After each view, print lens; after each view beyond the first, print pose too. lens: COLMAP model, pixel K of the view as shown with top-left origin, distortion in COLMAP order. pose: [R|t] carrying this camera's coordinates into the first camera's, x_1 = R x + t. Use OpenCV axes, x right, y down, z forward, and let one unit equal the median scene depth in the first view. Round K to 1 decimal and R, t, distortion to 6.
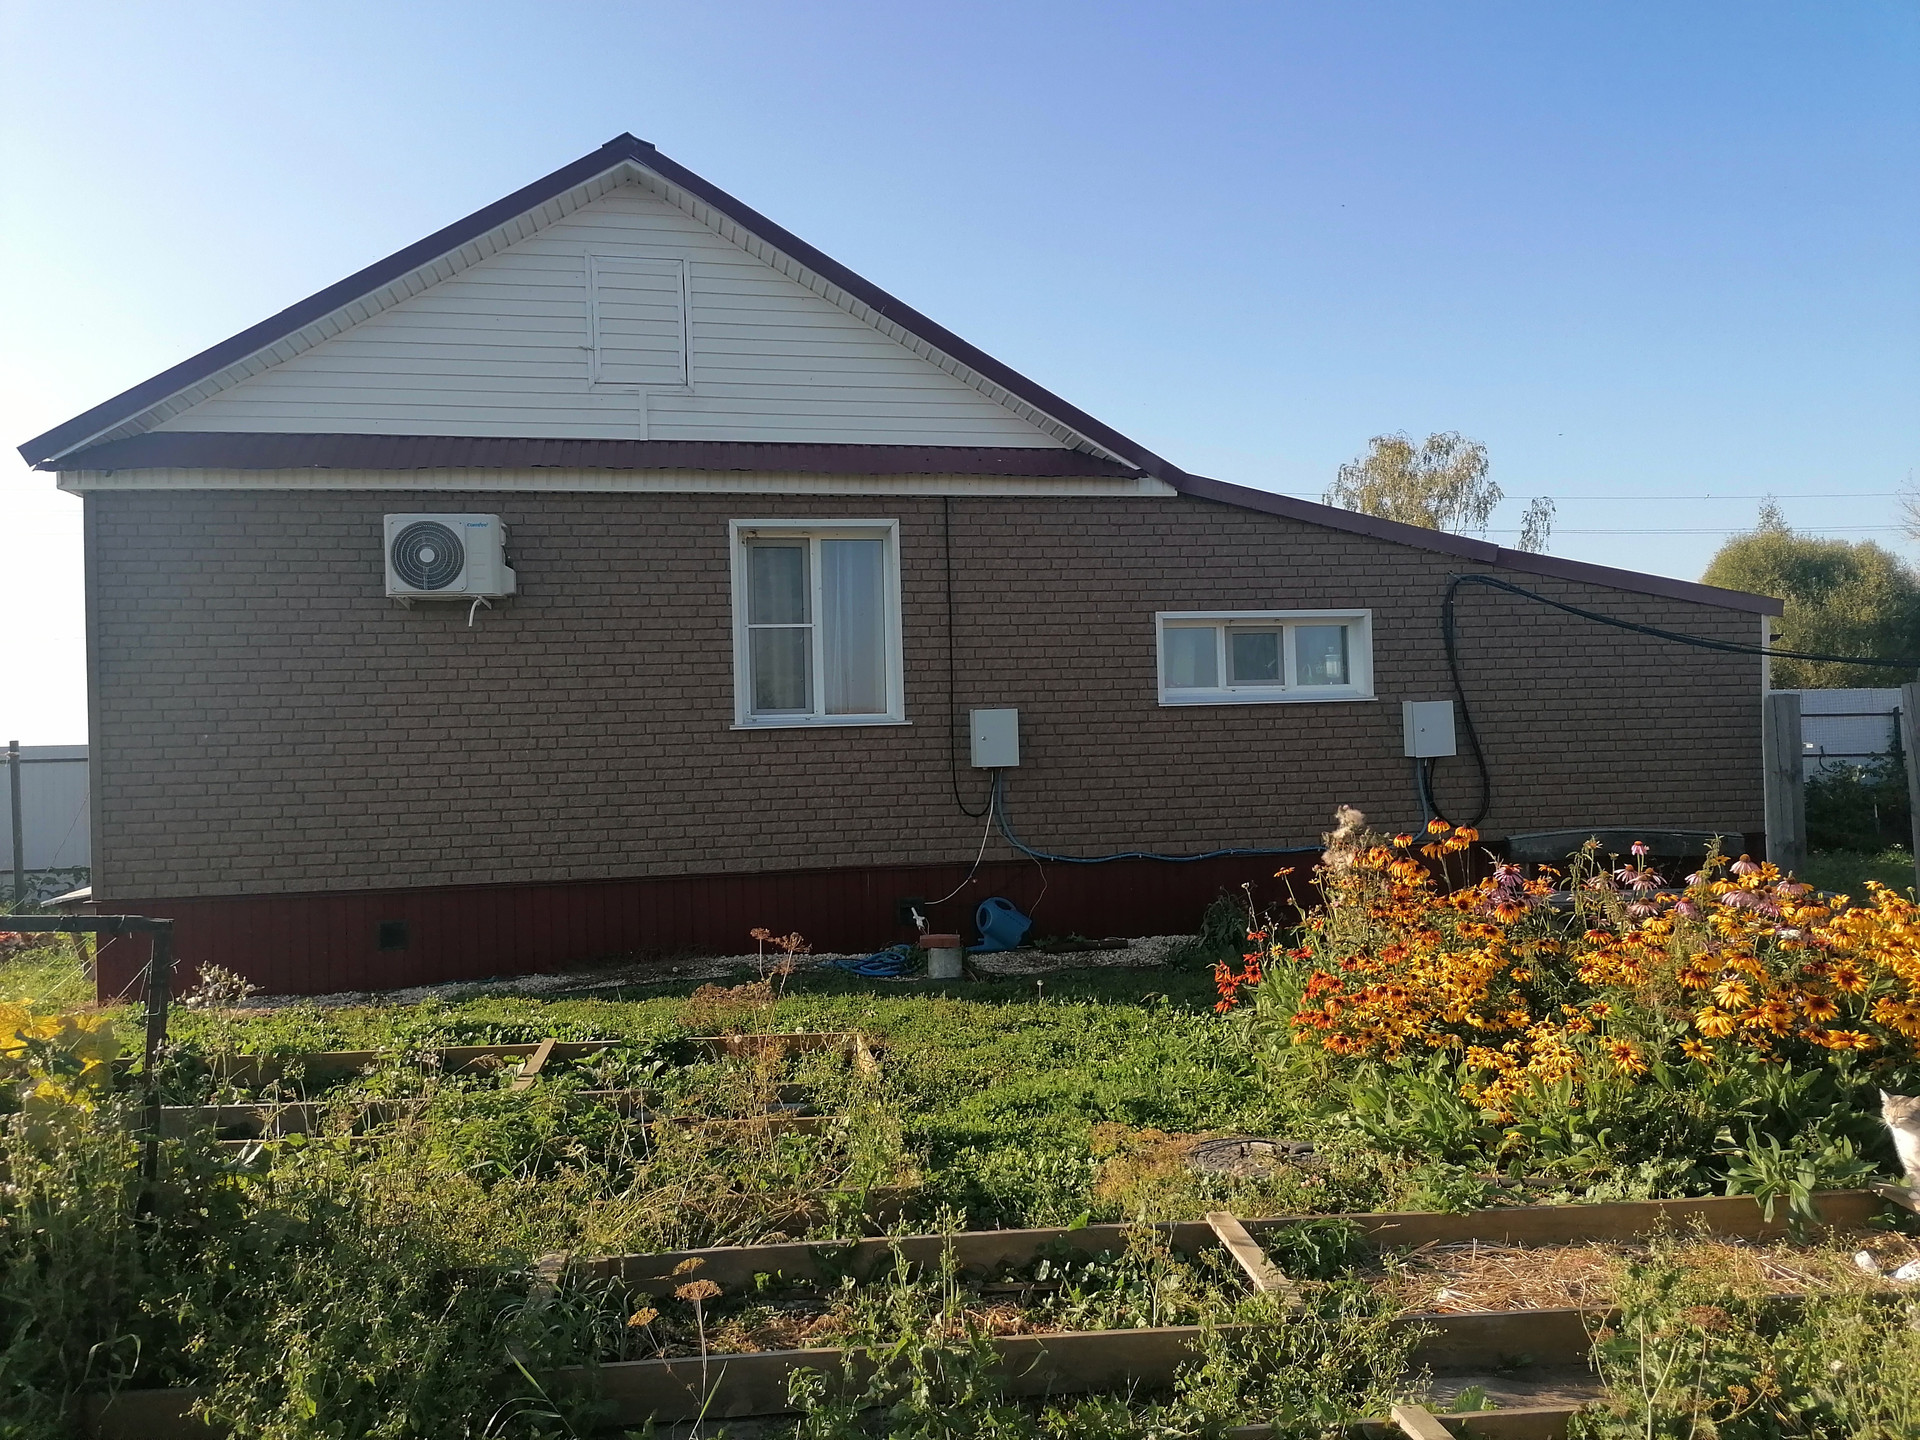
lens RADIAL K [[1453.9, 0, 952.3], [0, 1453.9, 721.0], [0, 0, 1]] dist [0.079141, -0.098679]
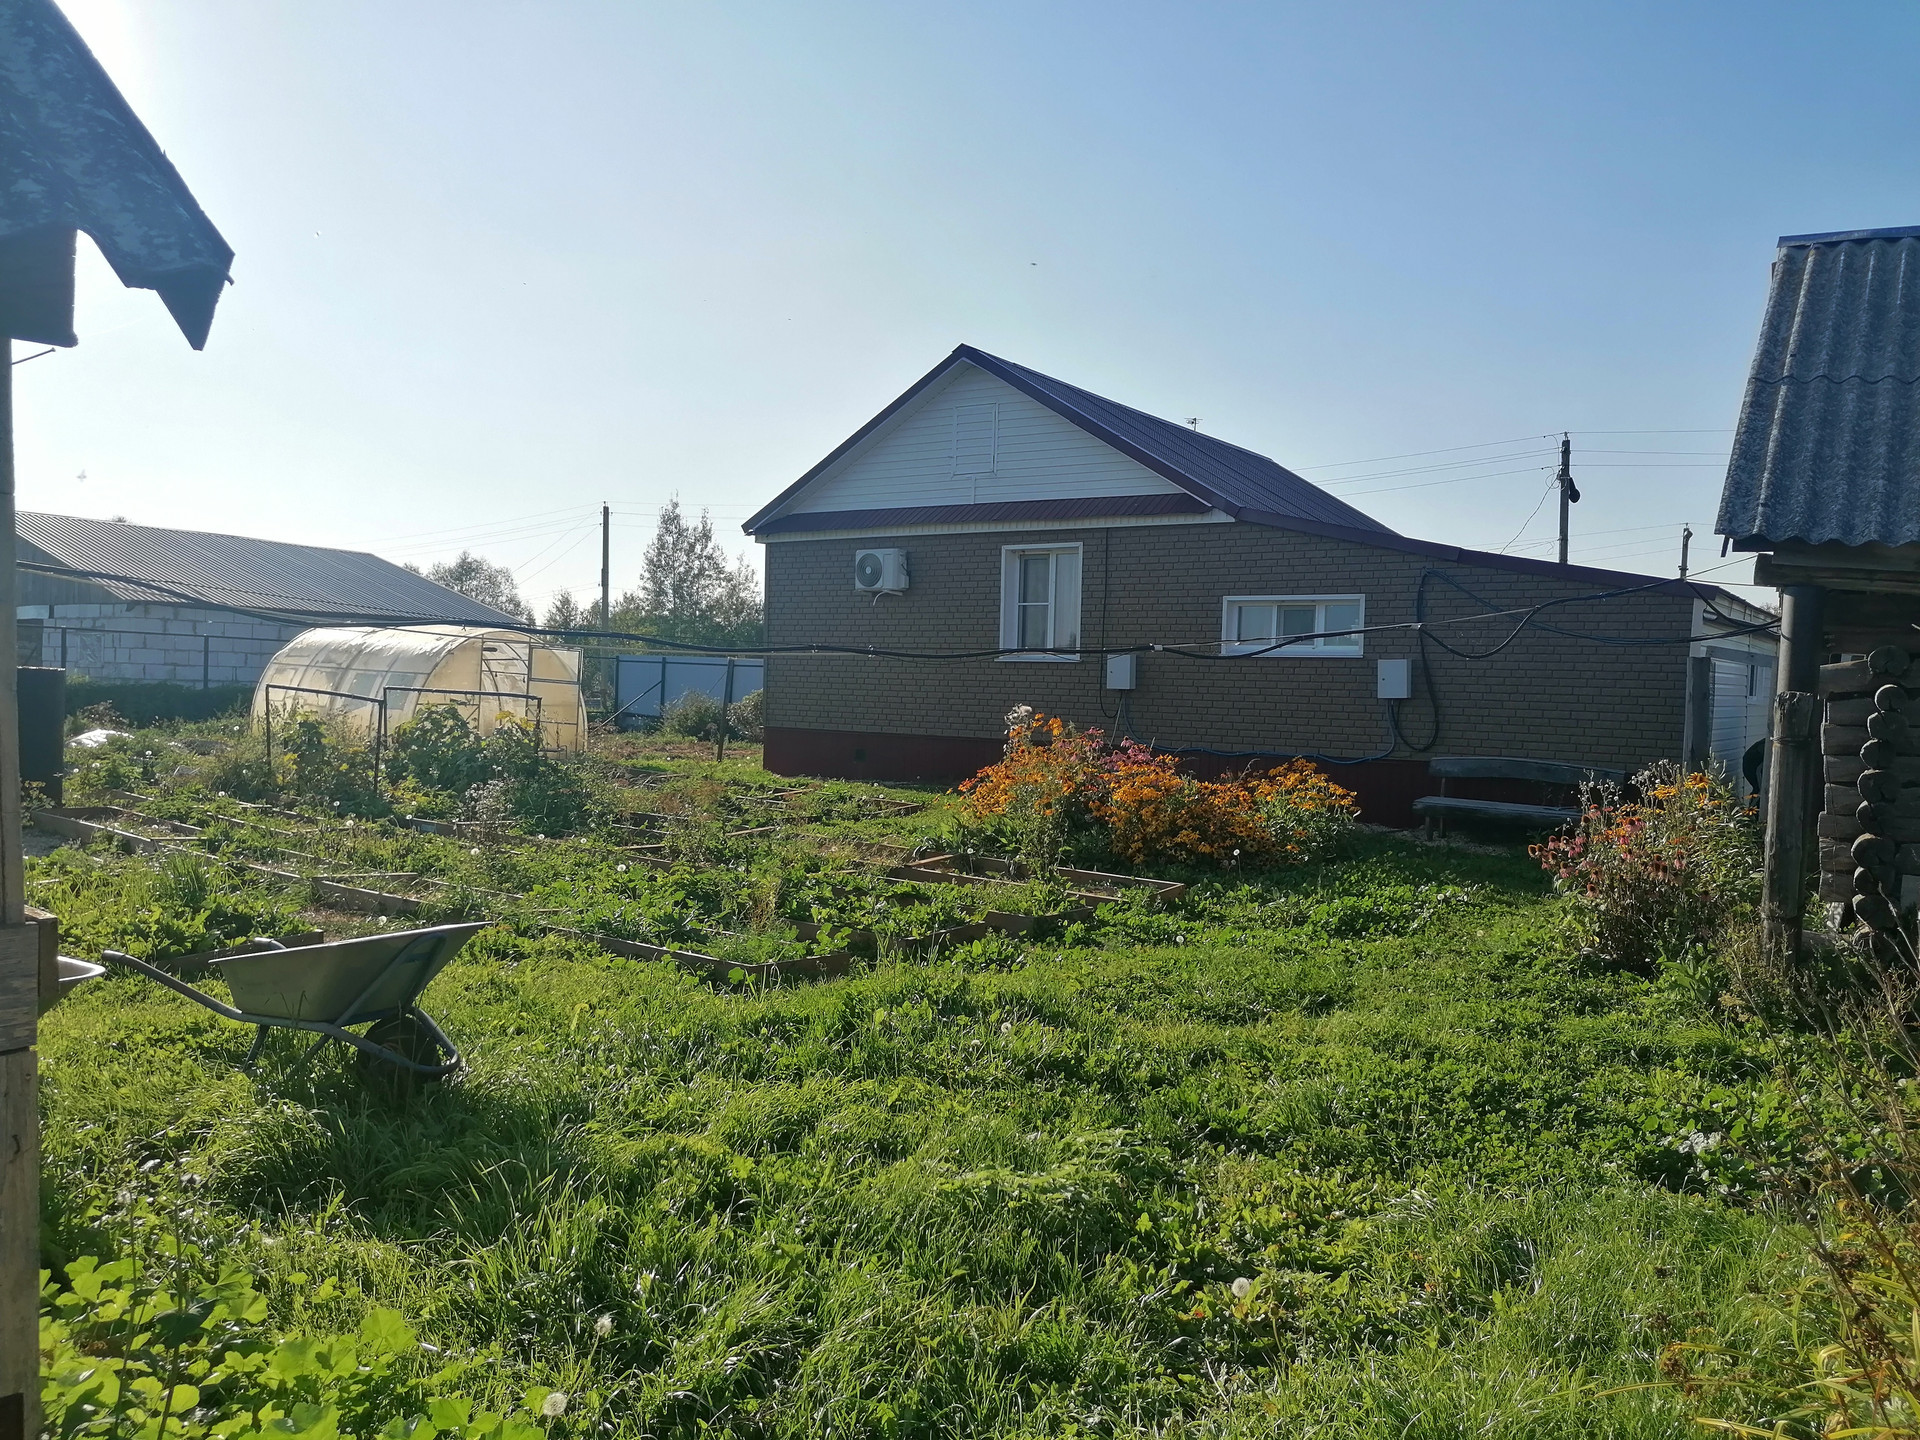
lens RADIAL K [[1453.9, 0, 944.1], [0, 1453.9, 722.8], [0, 0, 1]] dist [0.079141, -0.098679]
pose [[0.702723, 0.065948, -0.708400, 1.050830], [-0.035521, 0.997705, 0.057644, -0.018749], [0.710576, -0.015345, 0.703453, -0.320651]]
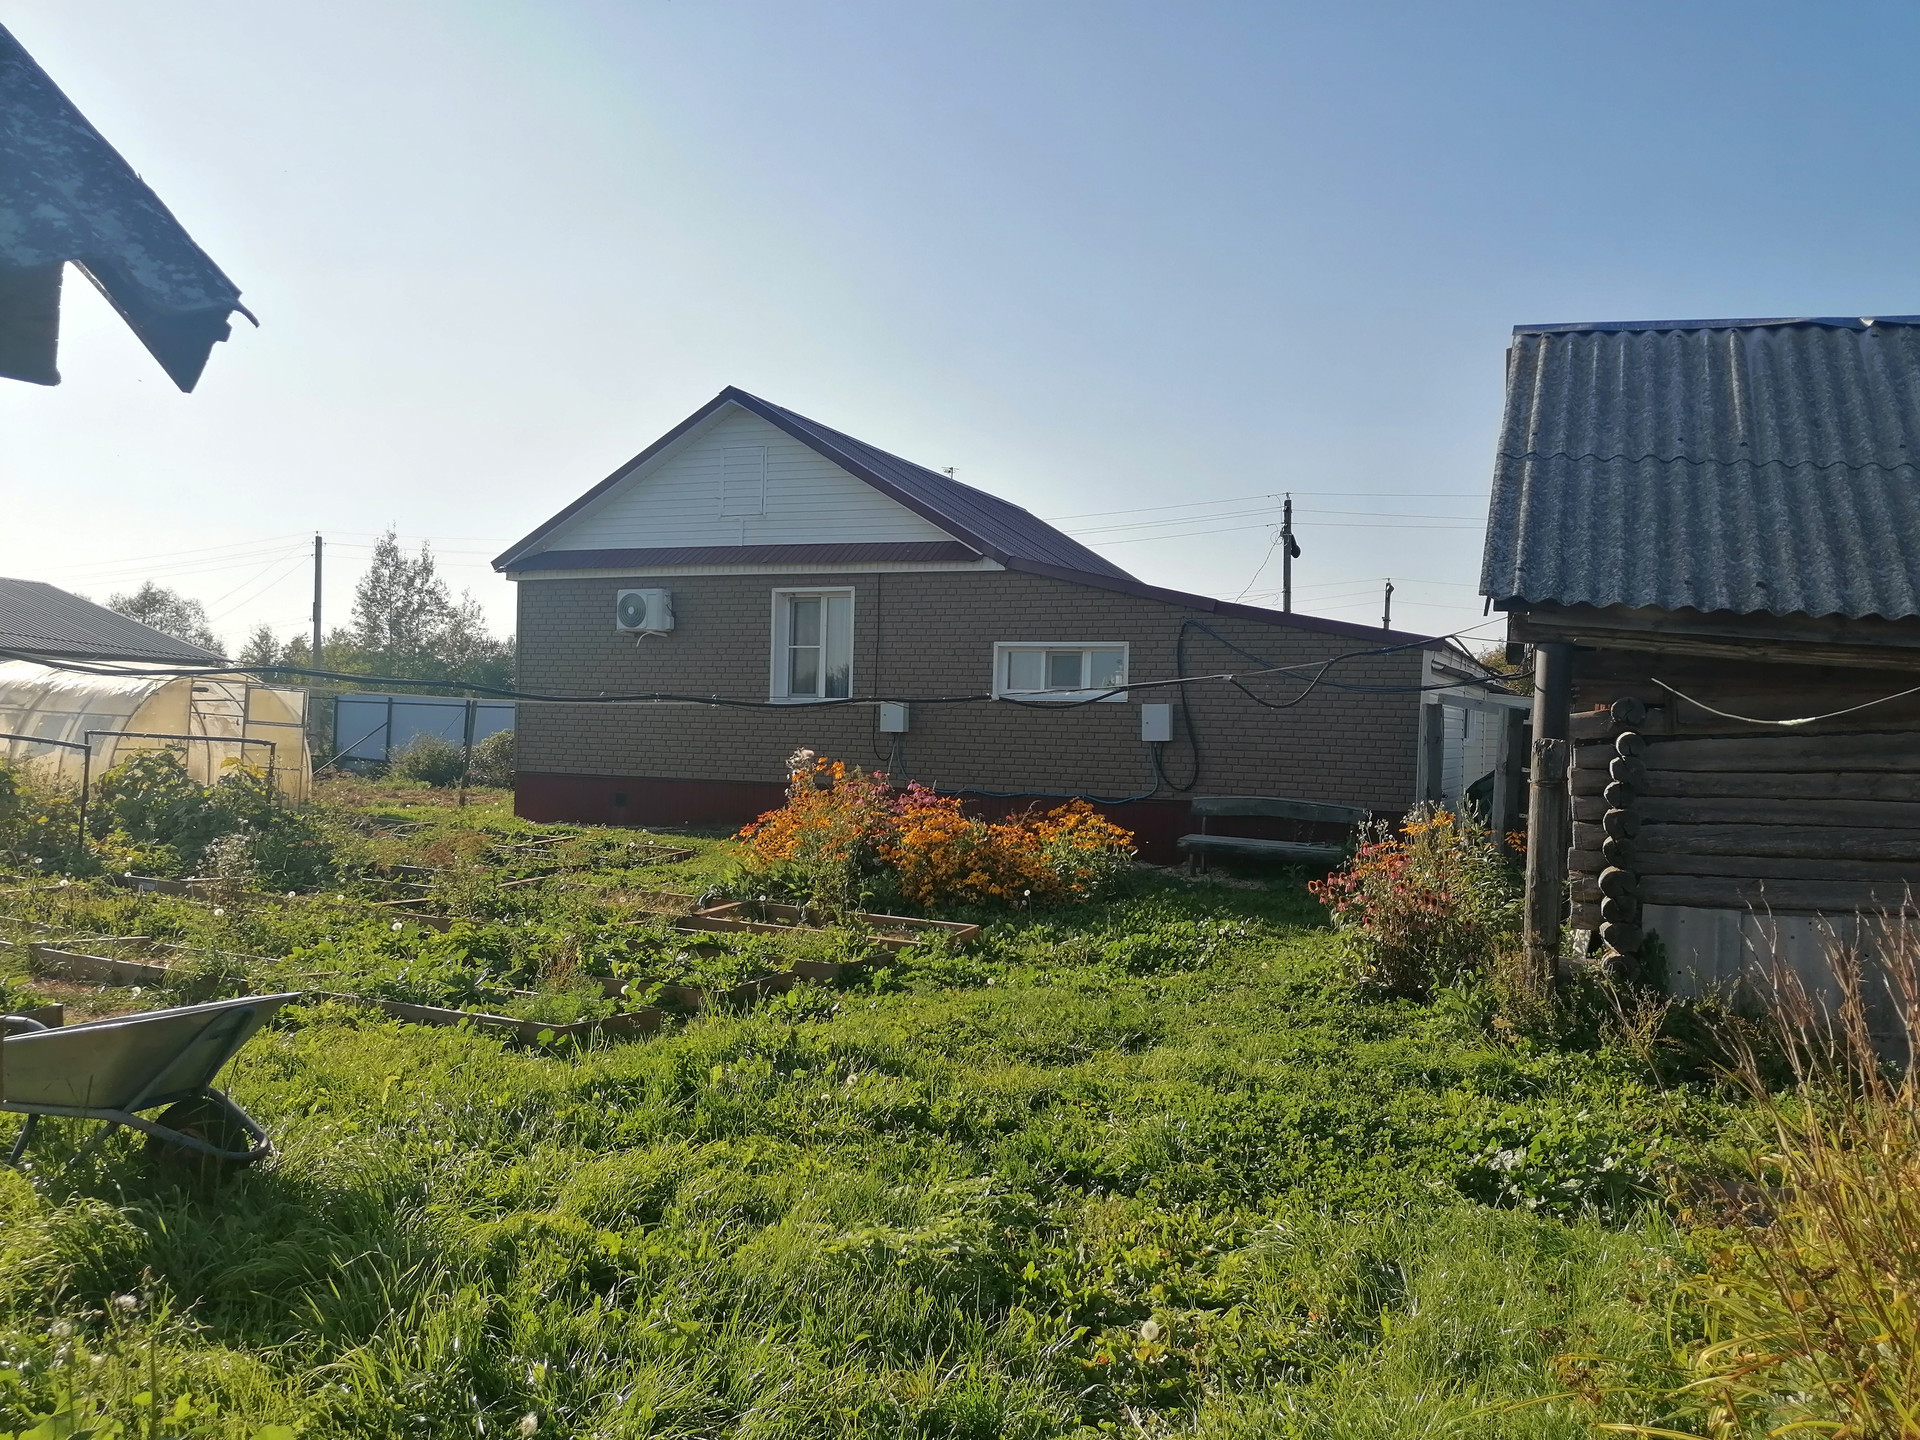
lens RADIAL K [[1453.9, 0, 923.5], [0, 1453.9, 715.4], [0, 0, 1]] dist [0.079141, -0.098679]
pose [[0.820245, 0.043926, -0.570323, 0.997981], [-0.039705, 0.999014, 0.019840, -0.022369], [0.570632, 0.006371, 0.821181, -0.365825]]
